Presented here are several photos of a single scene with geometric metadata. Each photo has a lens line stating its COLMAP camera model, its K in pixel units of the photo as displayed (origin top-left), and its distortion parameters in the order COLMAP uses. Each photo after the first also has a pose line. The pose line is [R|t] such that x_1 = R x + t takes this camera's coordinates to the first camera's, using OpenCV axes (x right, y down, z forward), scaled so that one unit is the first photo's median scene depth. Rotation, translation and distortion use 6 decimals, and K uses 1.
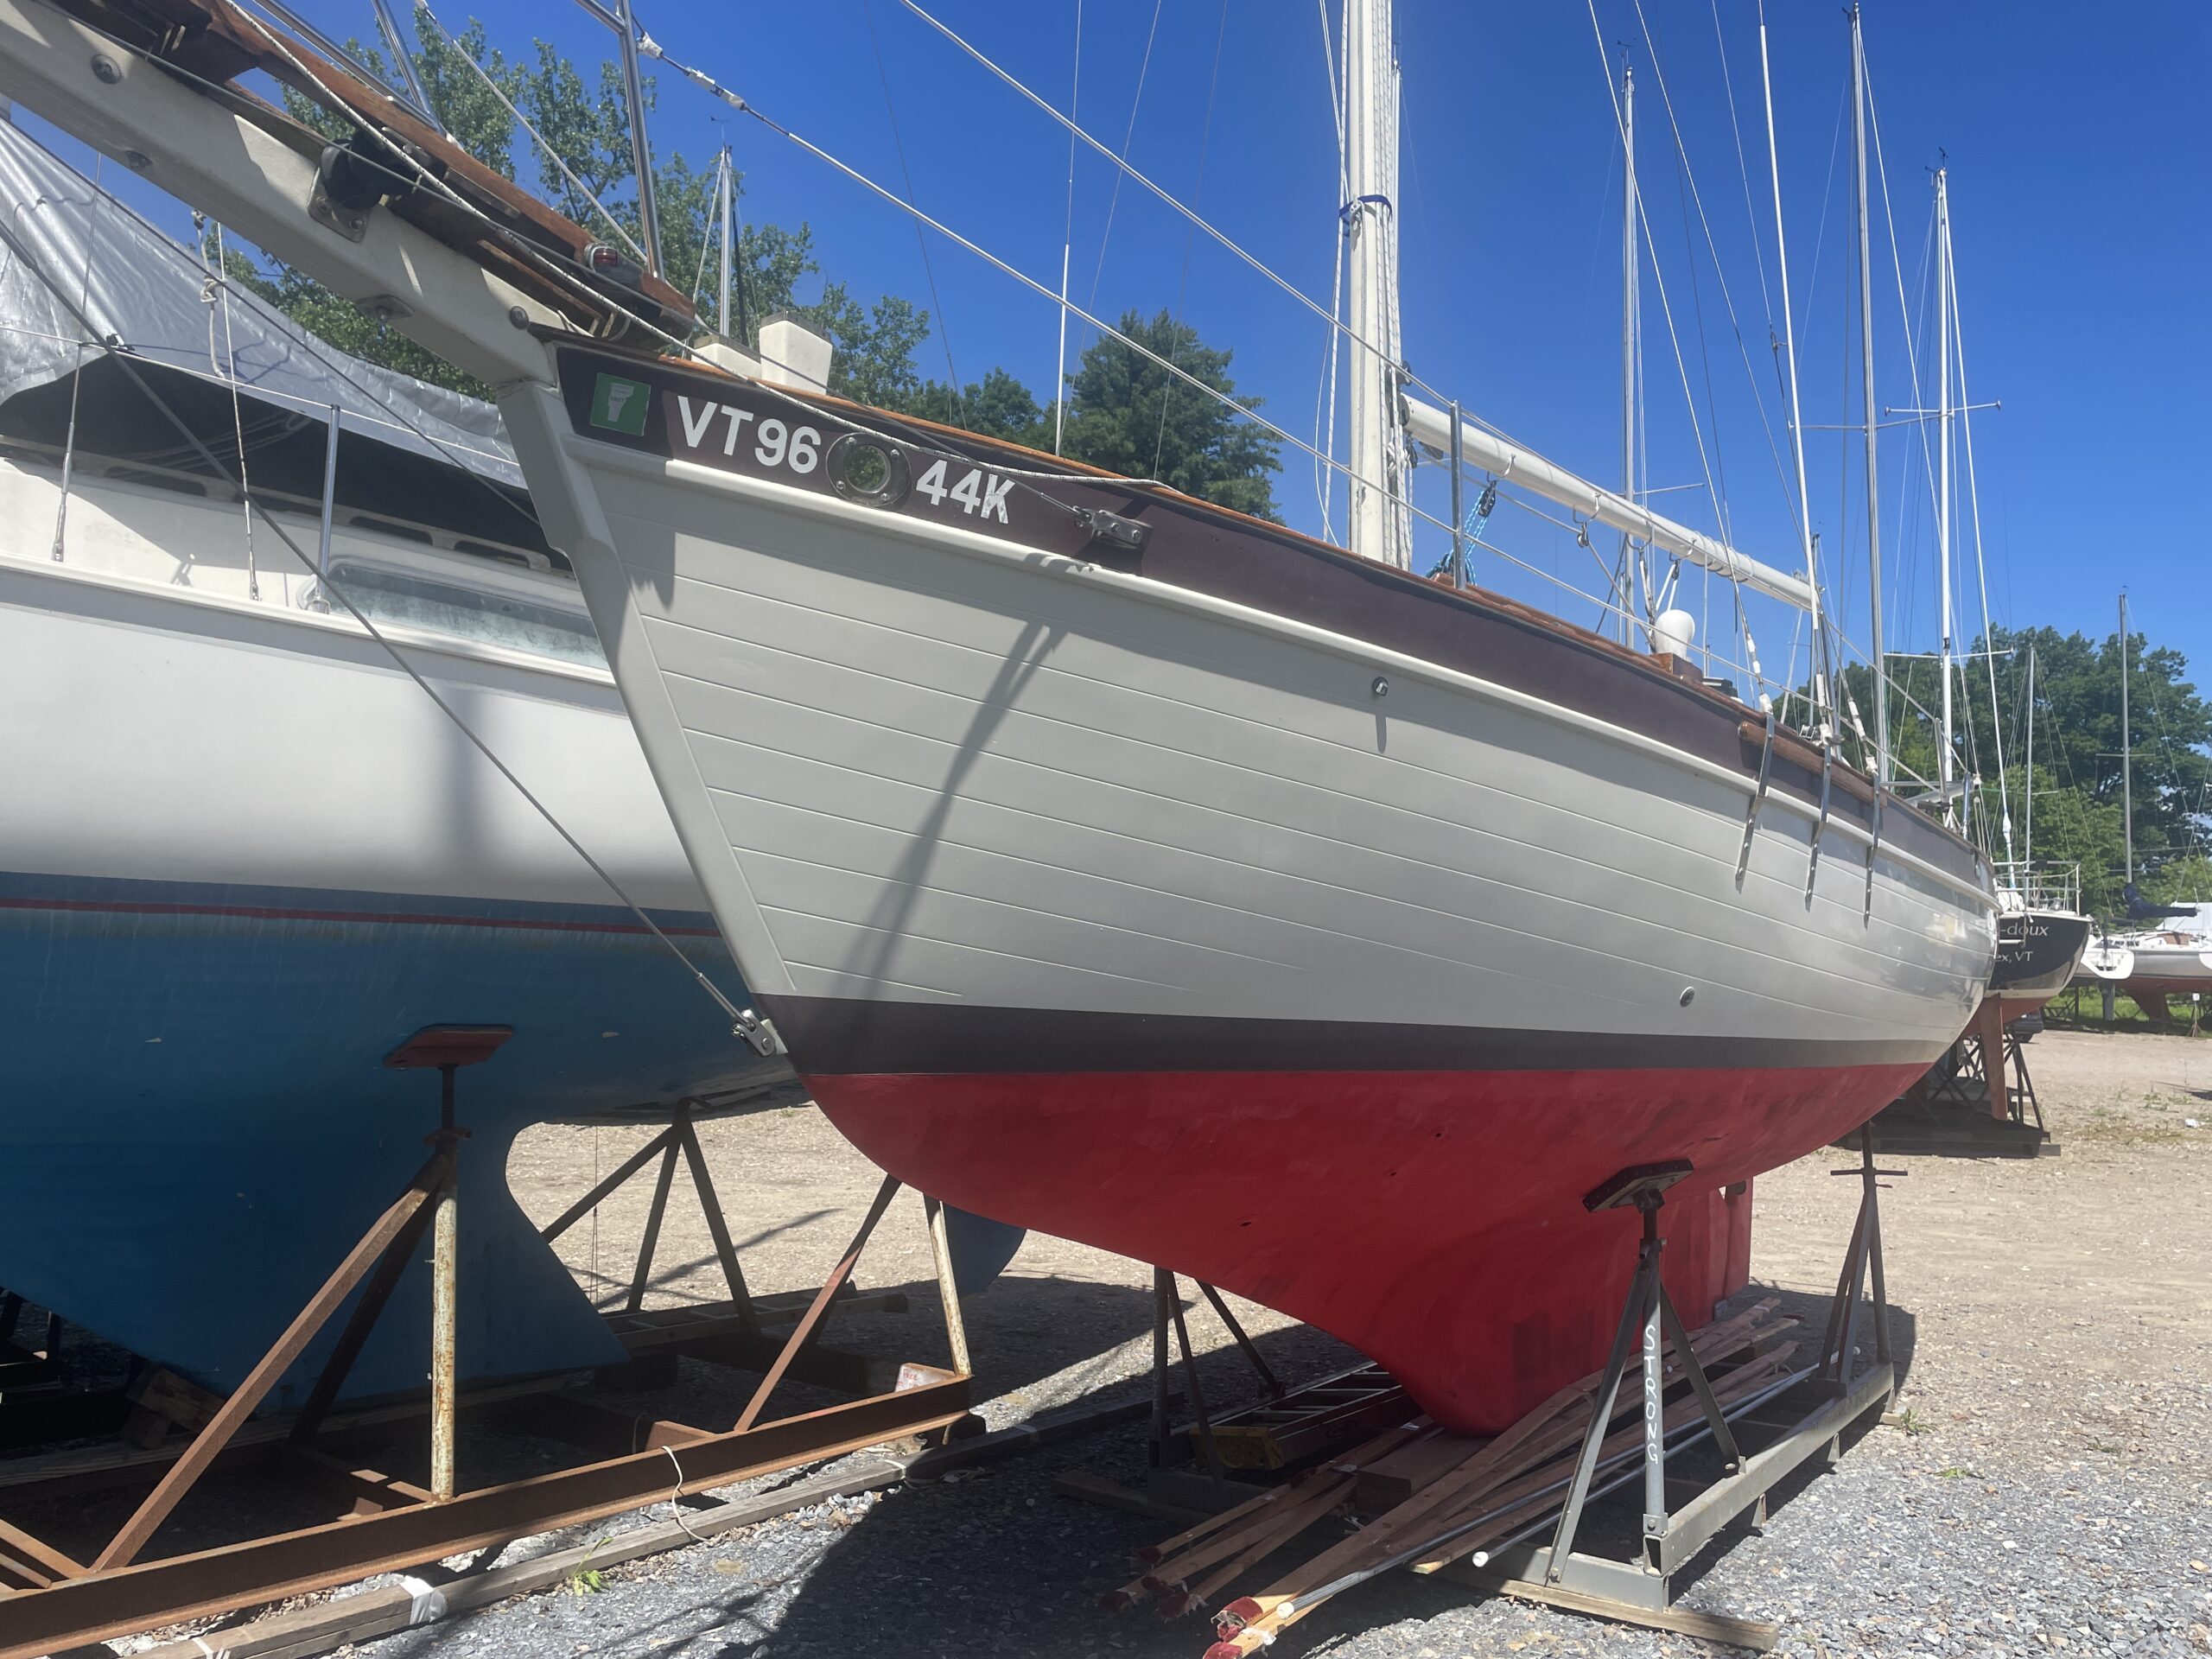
lens RADIAL K [[1687.4, 0, 1106.0], [0, 1687.4, 829.5], [0, 0, 1]] dist [0.081019, -0.119718]
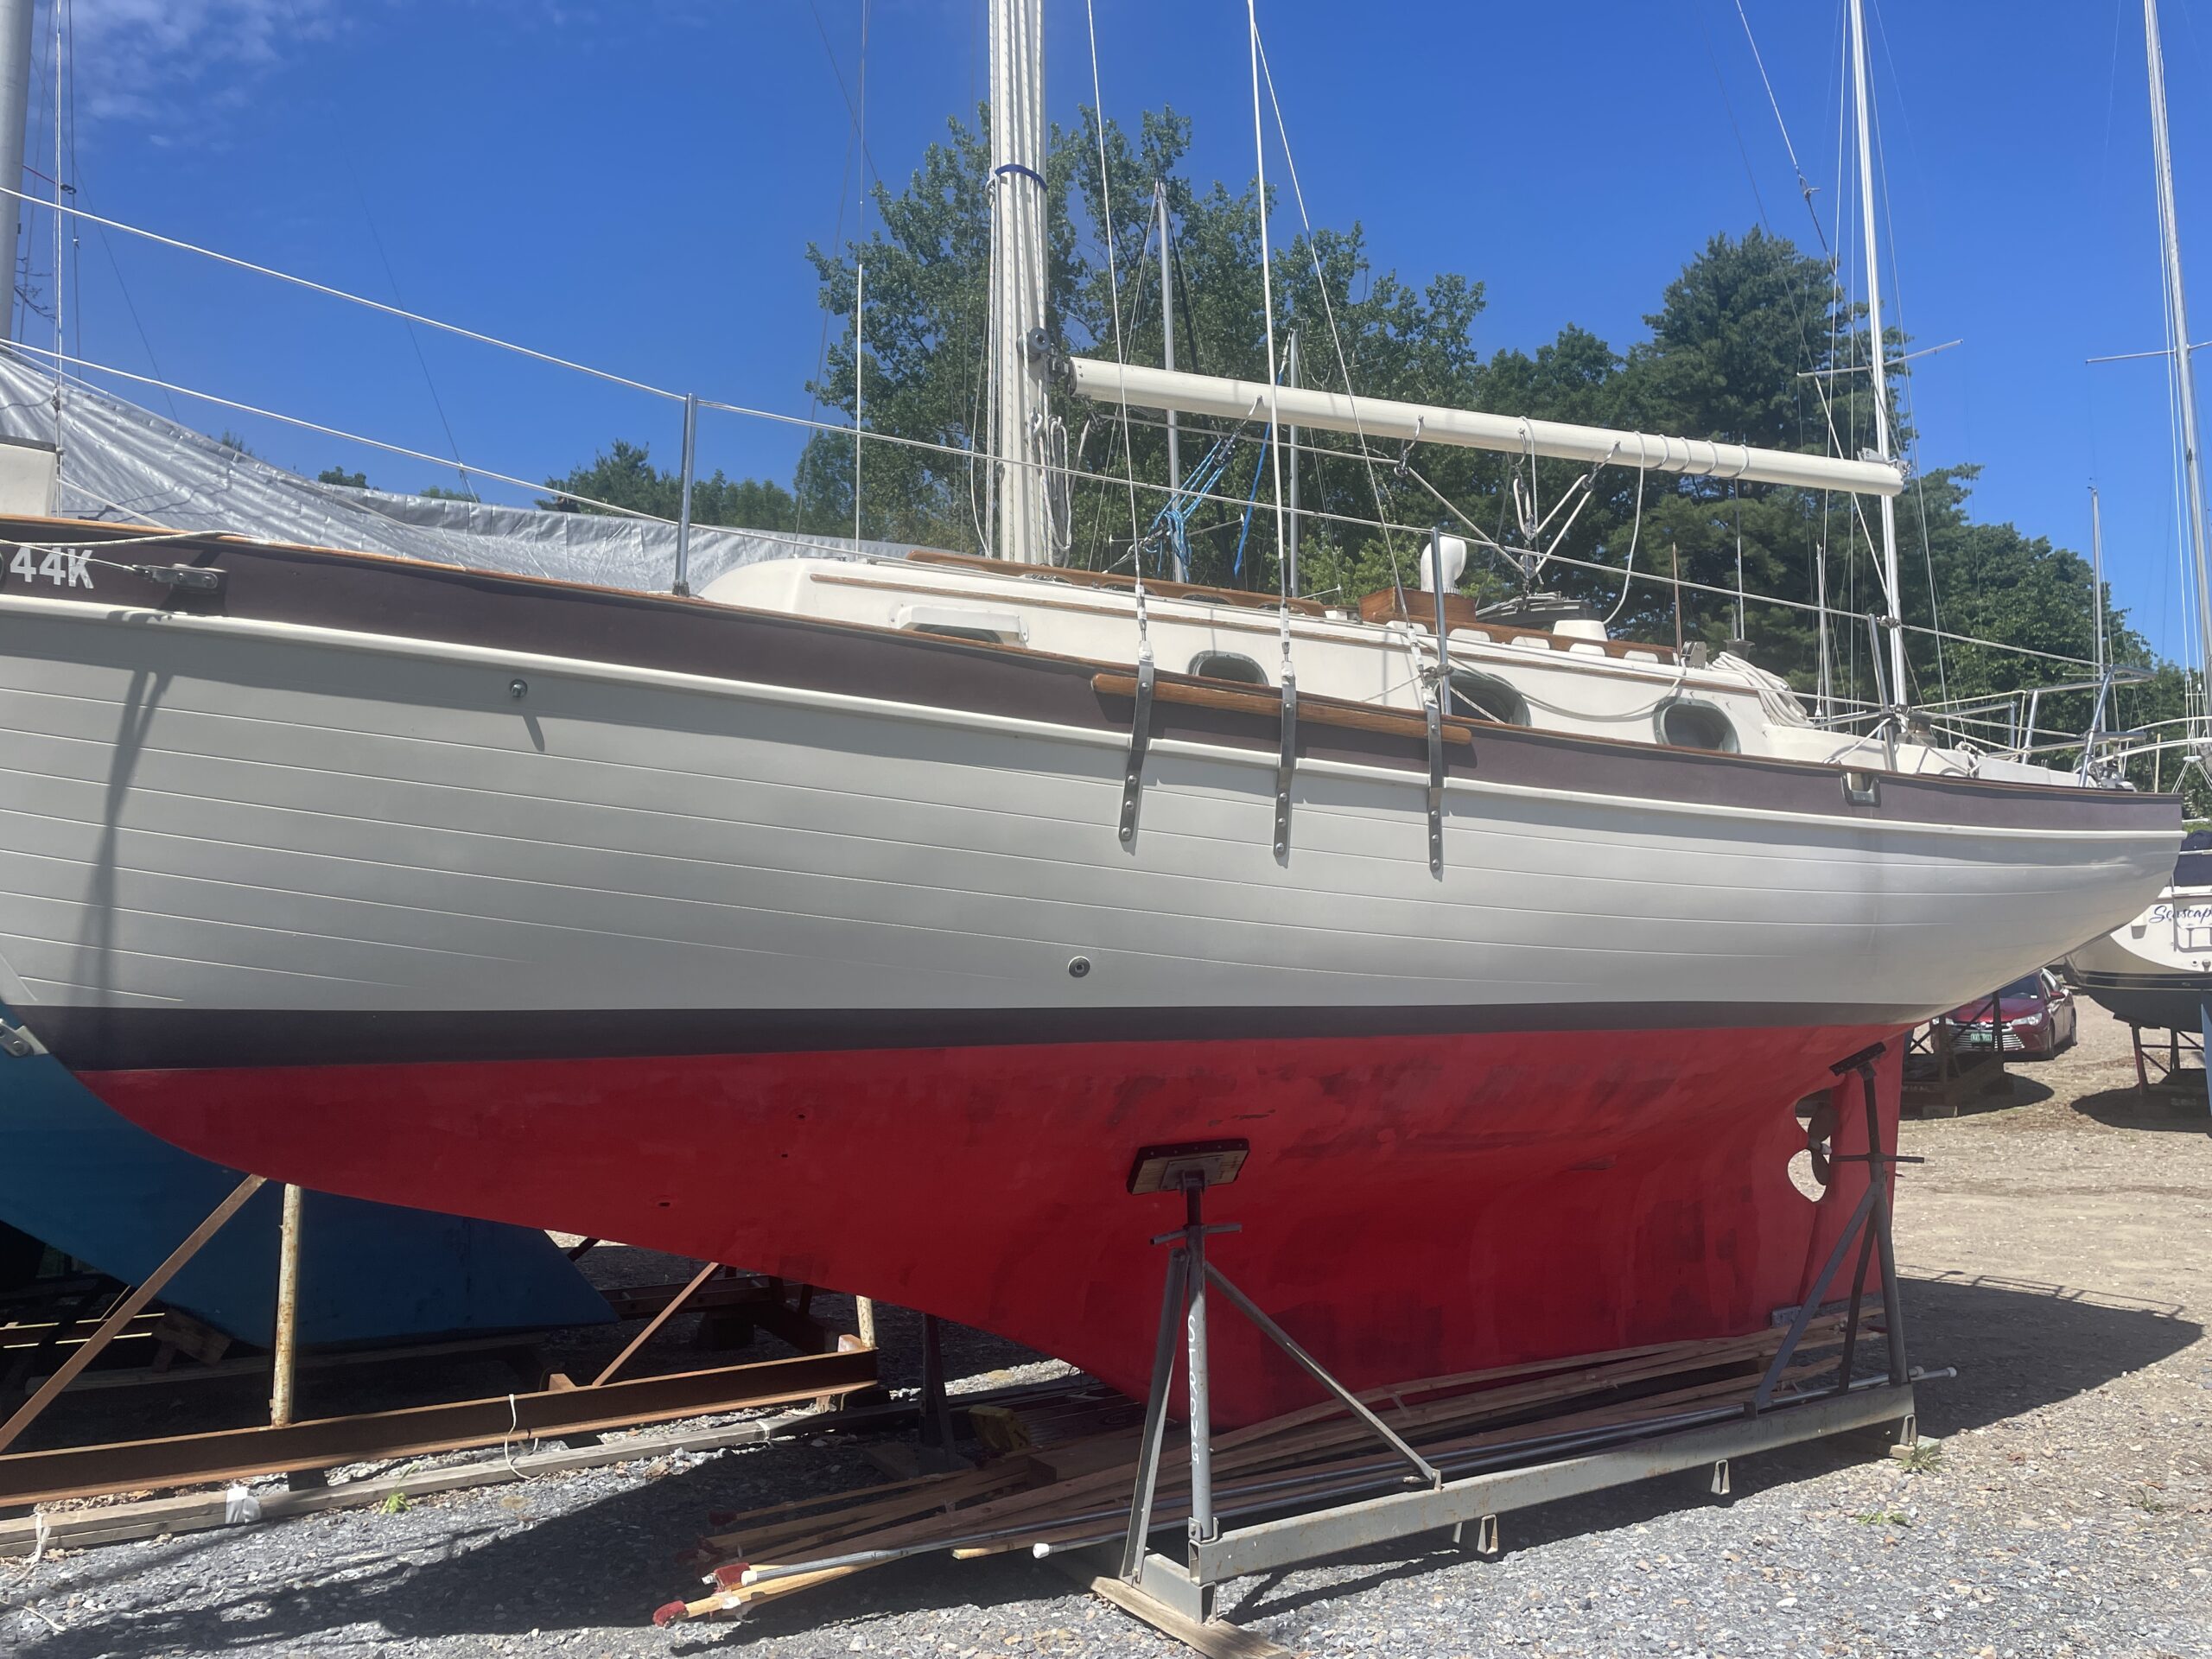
lens RADIAL K [[1675.1, 0, 1108.3], [0, 1675.1, 822.2], [0, 0, 1]] dist [0.085326, -0.126408]
pose [[0.920327, -0.073742, -0.384136, 0.655321], [0.074807, 0.997124, -0.012189, 0.027666], [0.383930, -0.017518, 0.923196, 0.130246]]
